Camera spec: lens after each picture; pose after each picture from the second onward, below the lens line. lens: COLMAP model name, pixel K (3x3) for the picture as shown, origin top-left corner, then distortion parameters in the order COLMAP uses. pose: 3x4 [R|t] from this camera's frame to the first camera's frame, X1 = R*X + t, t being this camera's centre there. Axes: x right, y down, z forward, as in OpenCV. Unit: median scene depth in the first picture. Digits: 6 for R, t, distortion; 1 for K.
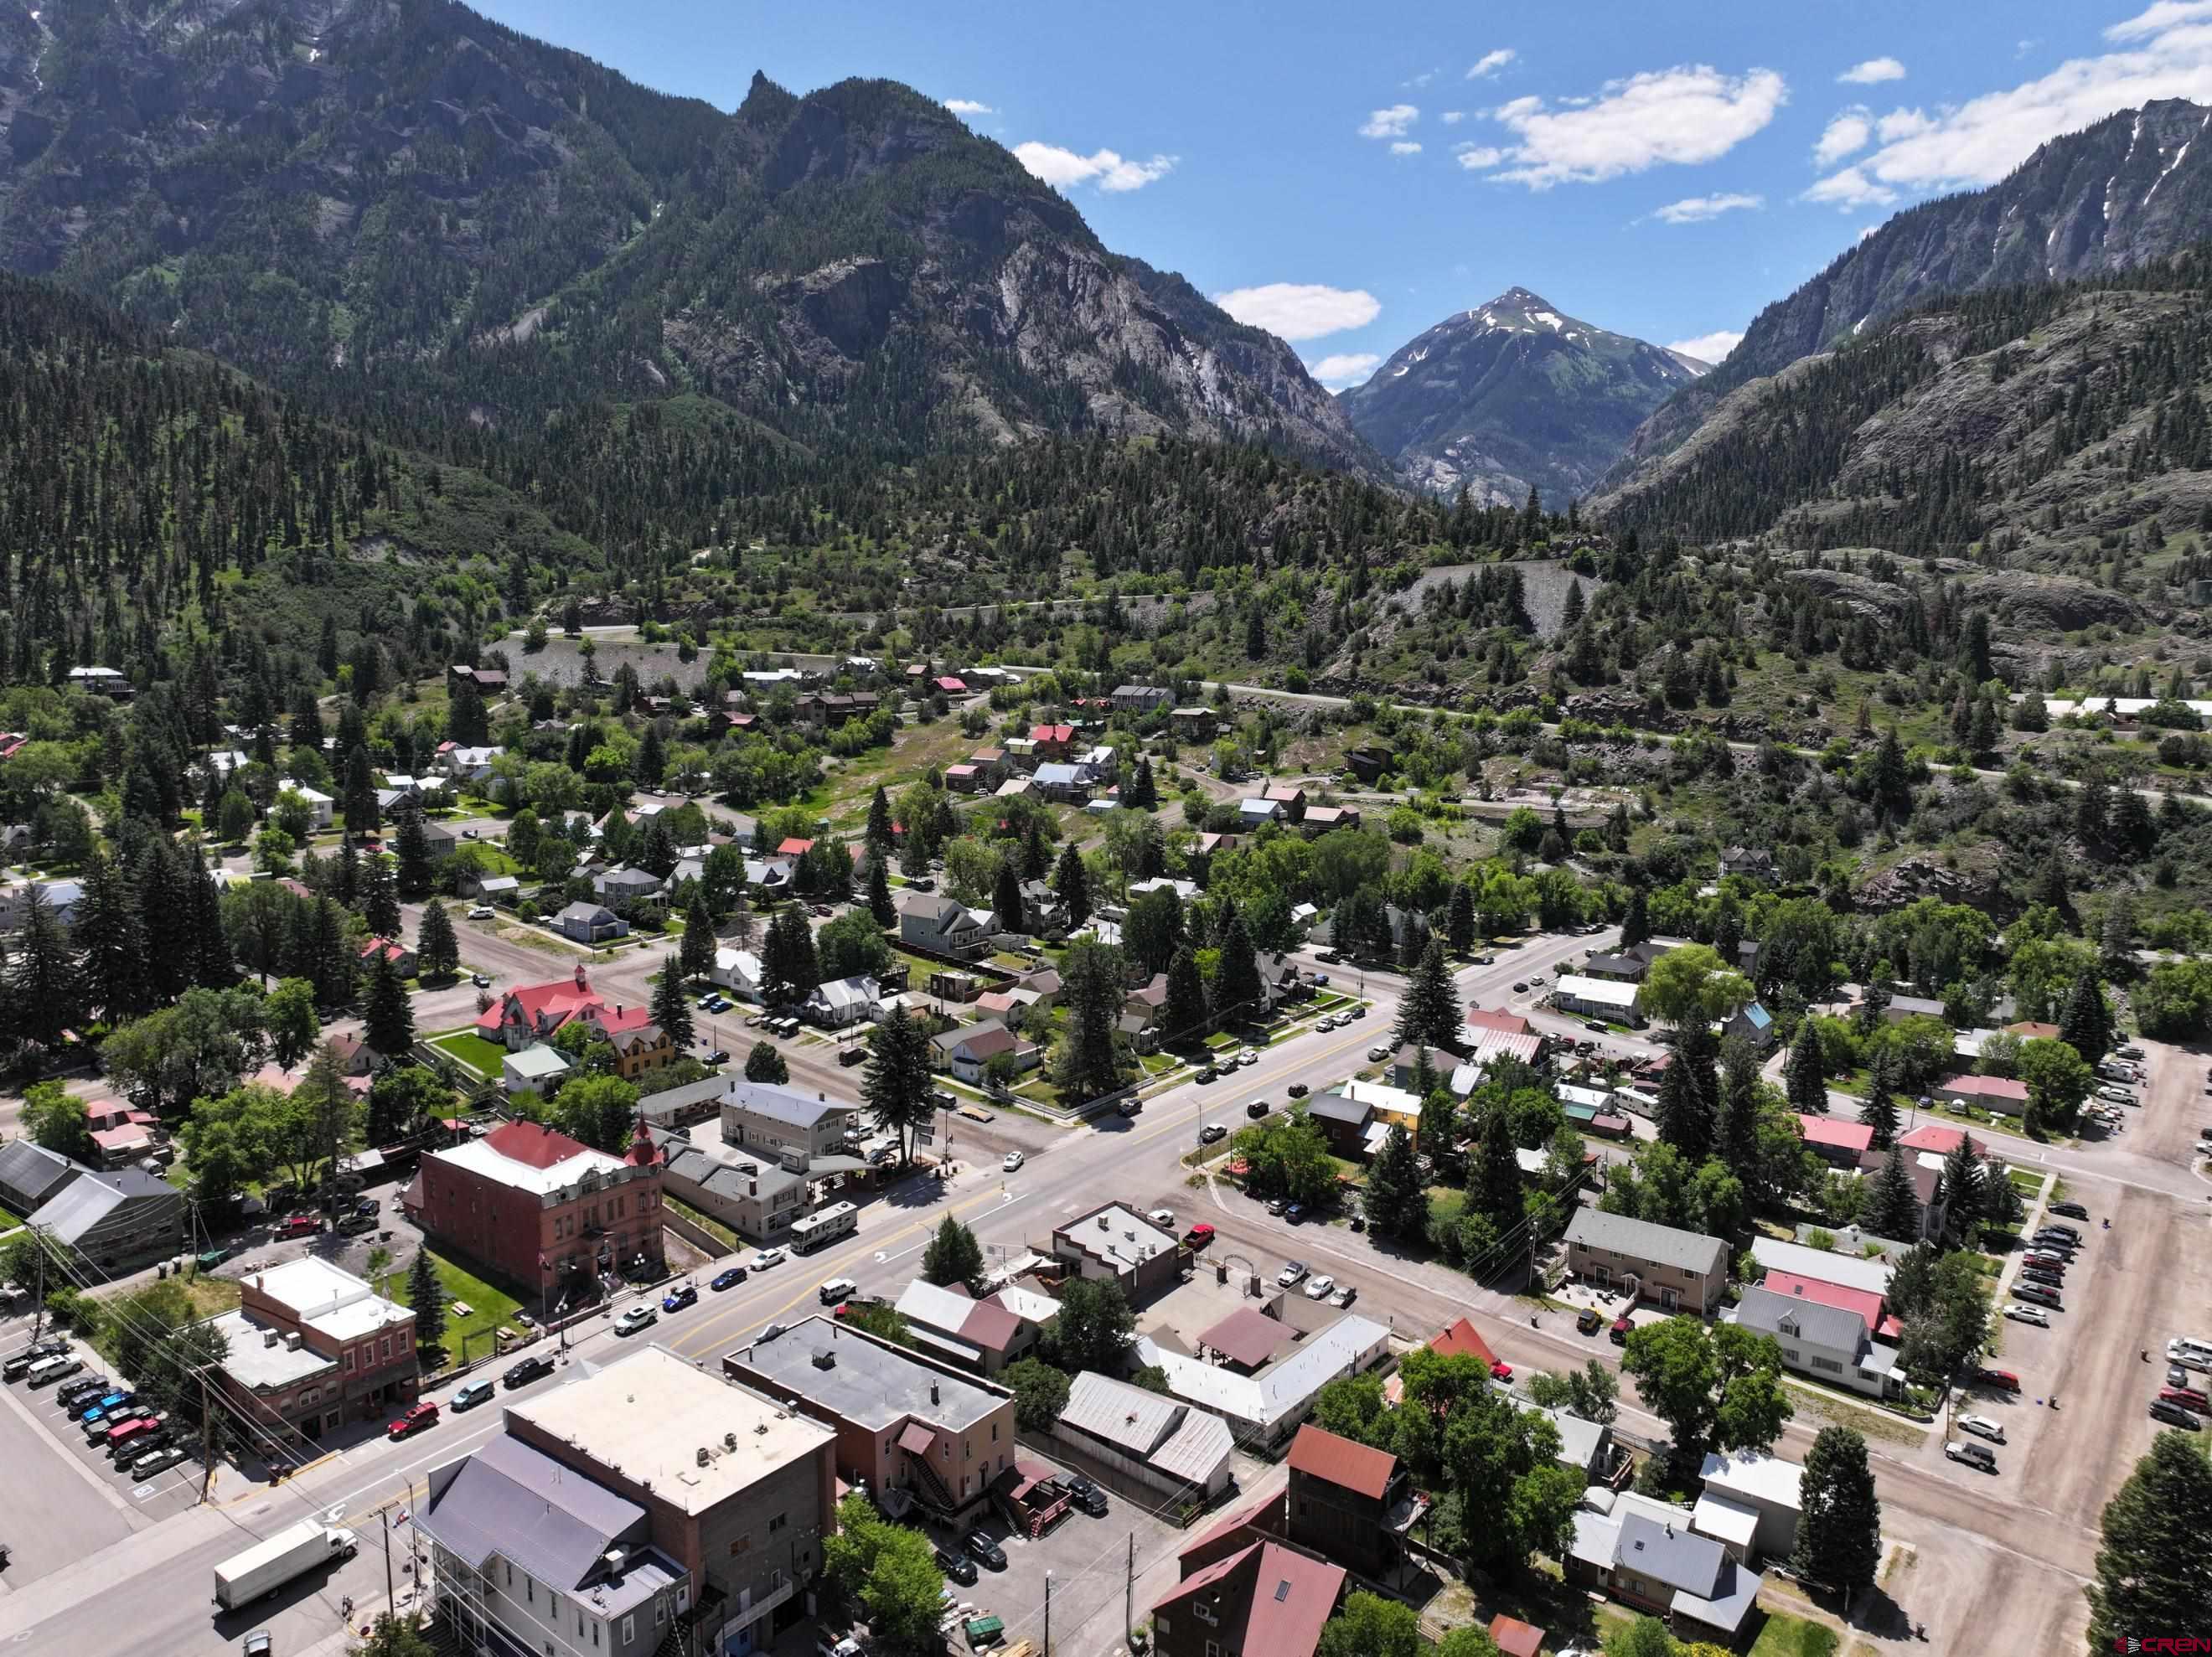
lens RADIAL K [[1553.3, 0, 1113.6], [0, 1553.3, 824.3], [0, 0, 1]] dist [-0.001116, 0.016153]
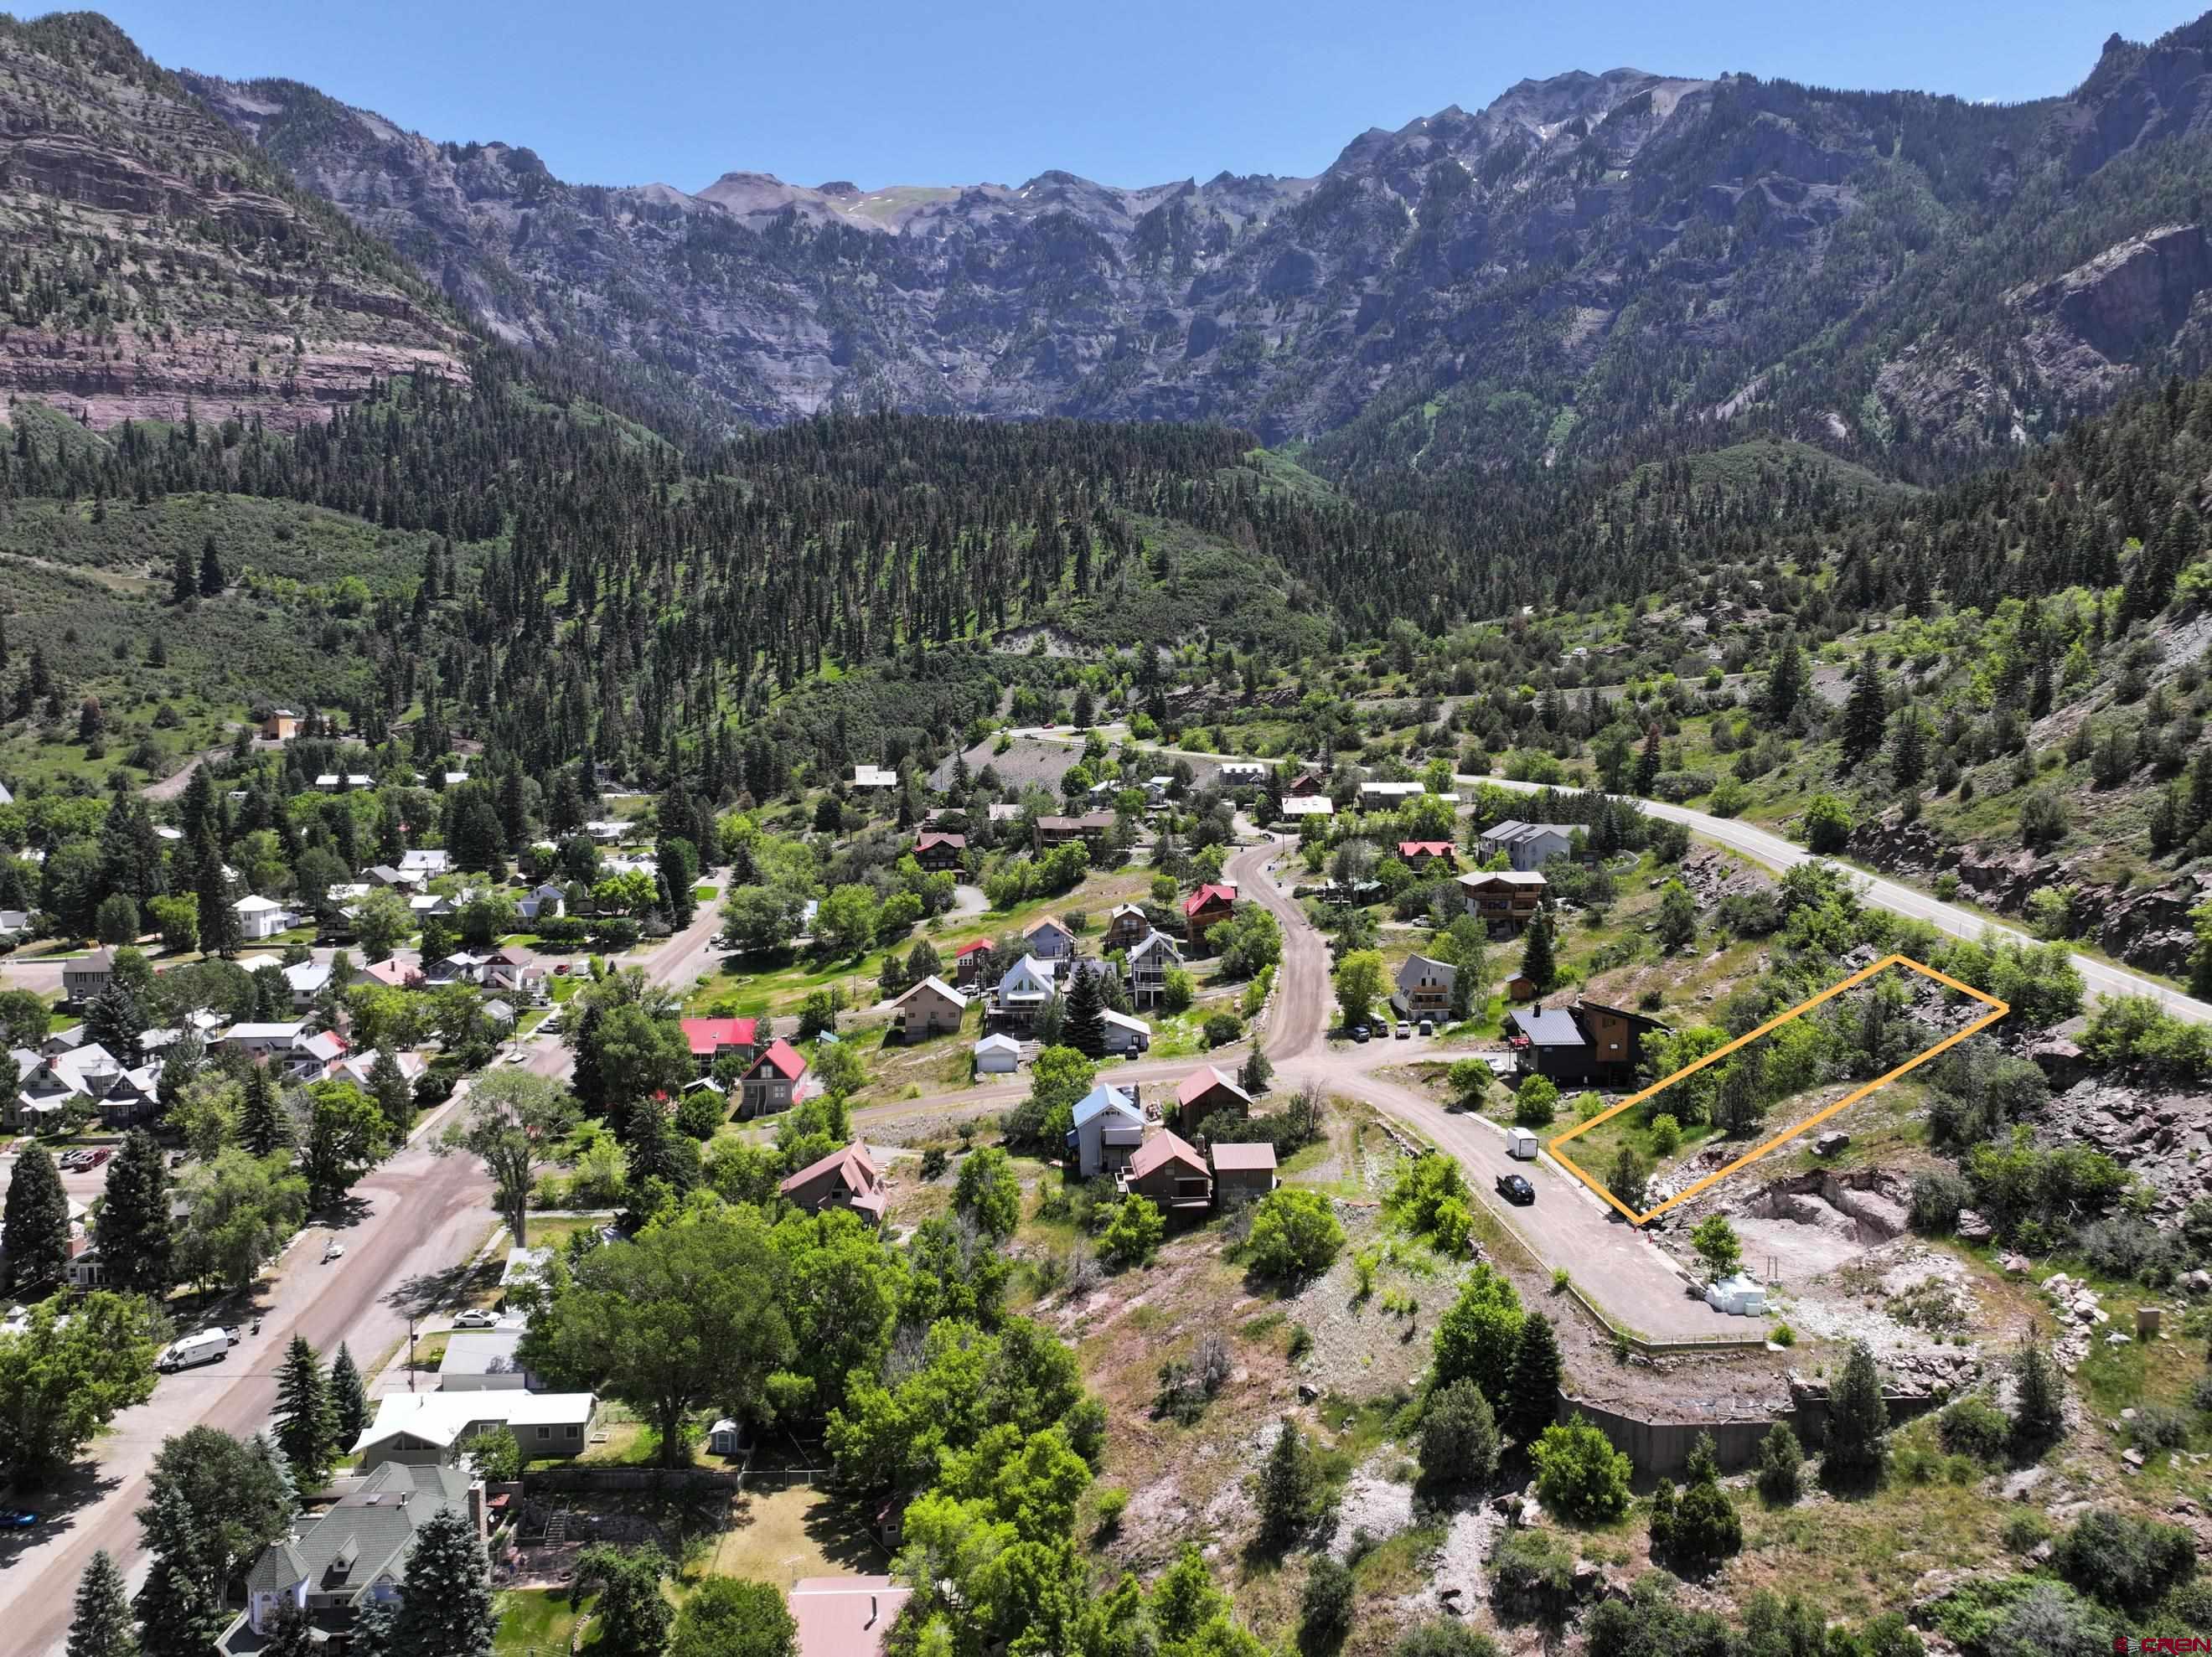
lens RADIAL K [[1548.3, 0, 1115.3], [0, 1548.3, 829.4], [0, 0, 1]] dist [-0.005137, 0.020839]
pose [[0.637700, 0.045706, -0.768928, 0.107240], [-0.094233, 0.995369, -0.018984, -0.020408], [0.764499, 0.084564, 0.639054, 0.178645]]
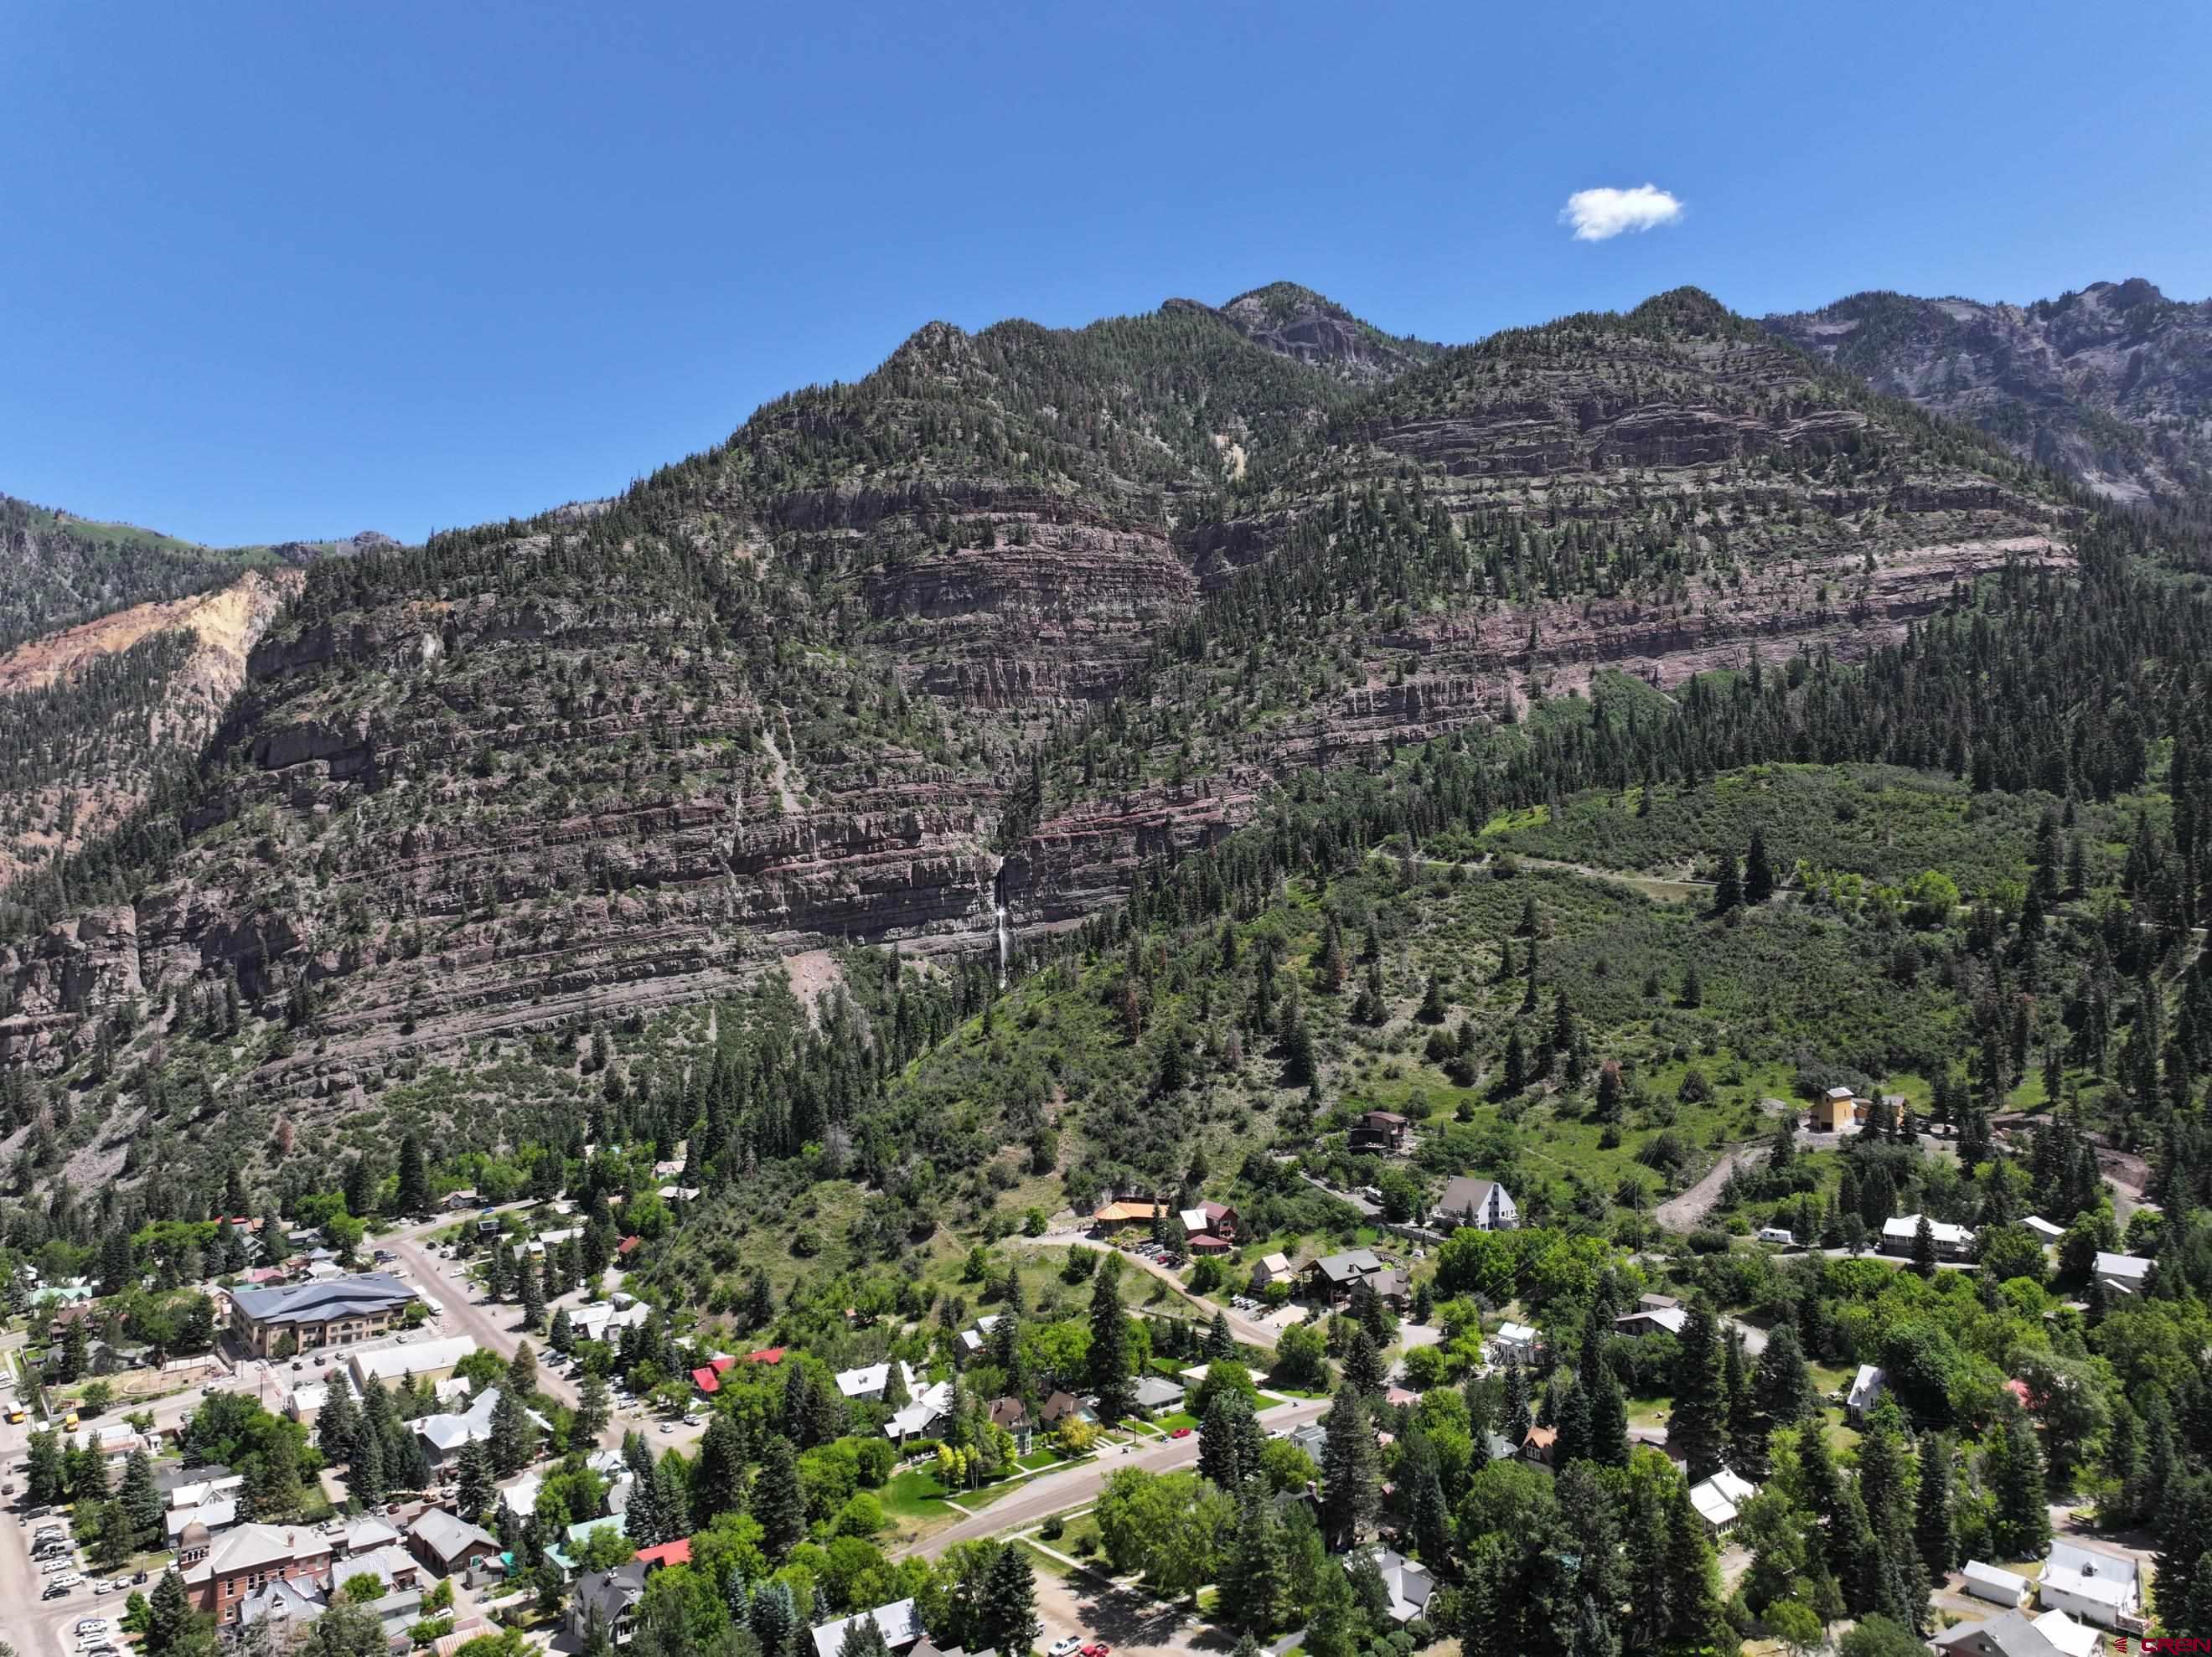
lens RADIAL K [[1549.3, 0, 1119.1], [0, 1549.3, 822.4], [0, 0, 1]] dist [0.001766, 0.008636]
pose [[-0.241663, -0.060574, -0.968468, -0.002924], [-0.123032, 0.991908, -0.031339, -0.055613], [0.962529, 0.111579, -0.247159, 0.200153]]
